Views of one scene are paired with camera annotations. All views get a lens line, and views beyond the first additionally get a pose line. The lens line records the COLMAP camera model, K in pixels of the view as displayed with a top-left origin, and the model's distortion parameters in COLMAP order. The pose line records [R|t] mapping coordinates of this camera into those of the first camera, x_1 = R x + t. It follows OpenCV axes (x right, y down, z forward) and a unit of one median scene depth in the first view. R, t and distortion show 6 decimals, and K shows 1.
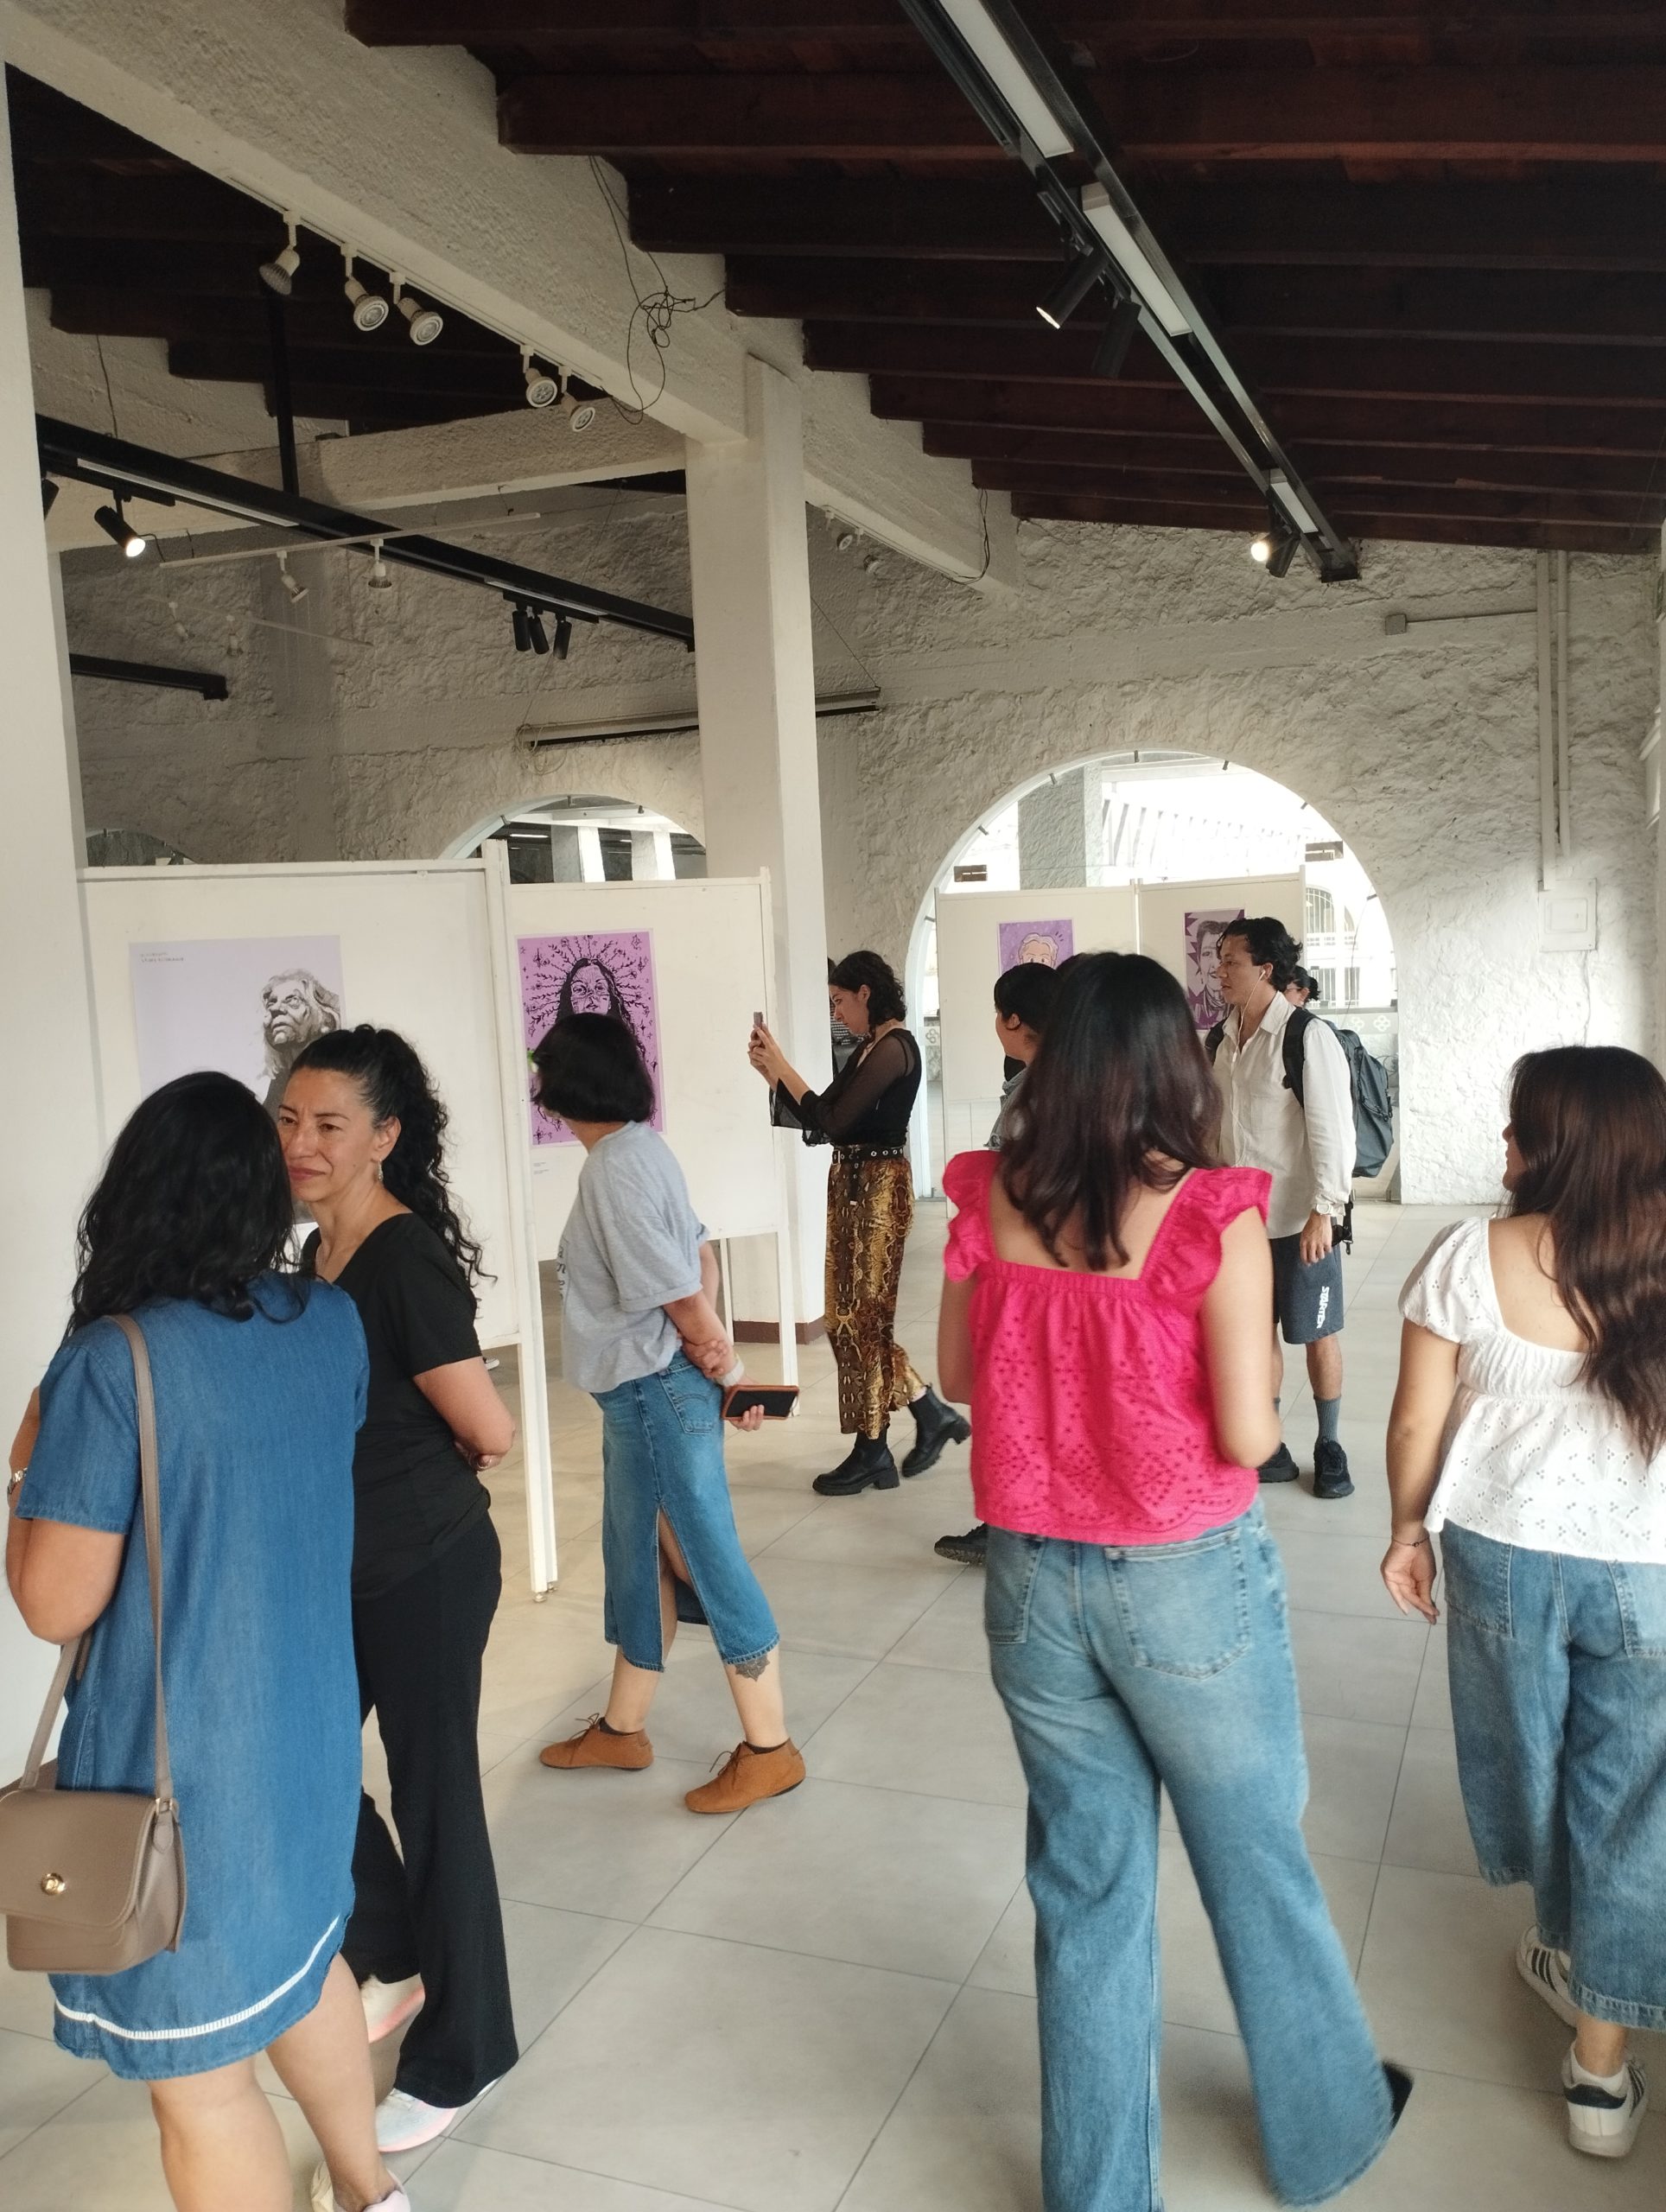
lens RADIAL K [[1820.1, 0, 831.6], [0, 1820.1, 1101.2], [0, 0, 1]] dist [0.108793, -0.135865]
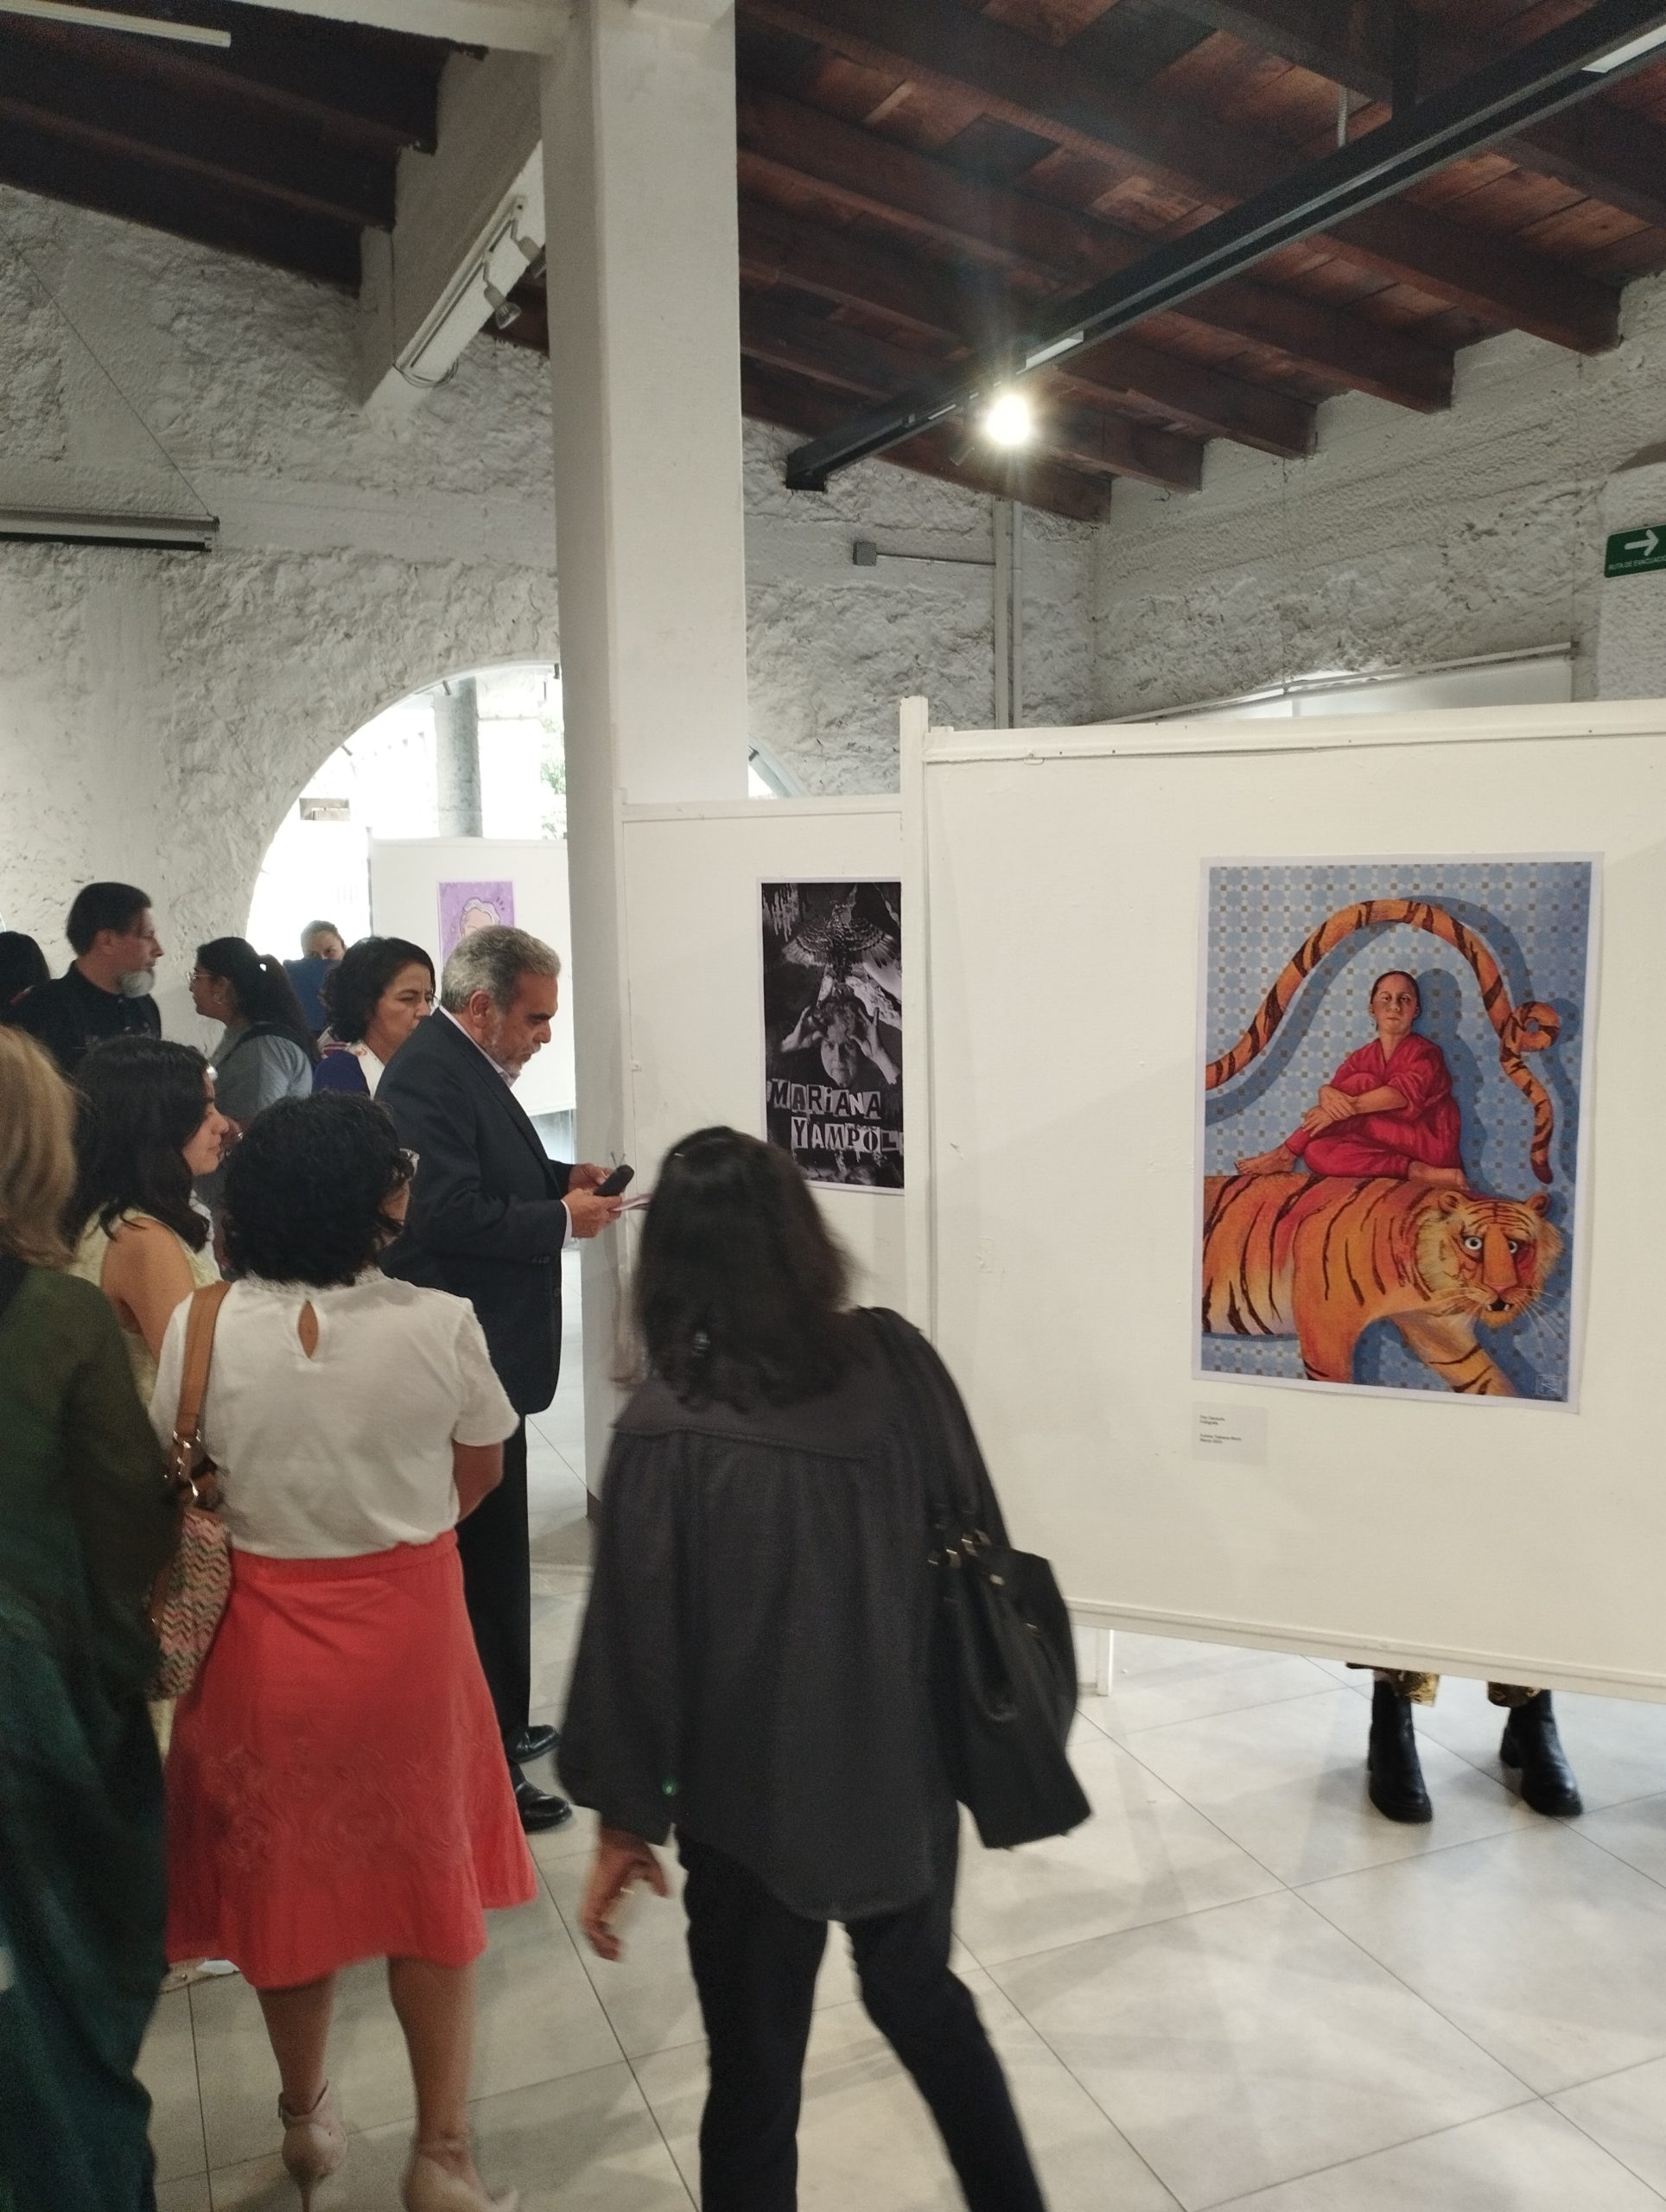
lens RADIAL K [[1820.1, 0, 831.6], [0, 1820.1, 1101.2], [0, 0, 1]] dist [0.108793, -0.135865]
pose [[0.713426, -0.045594, 0.699245, -0.310178], [0.042957, 0.998850, 0.021302, -0.021276], [-0.699412, 0.014840, 0.714564, 0.392792]]
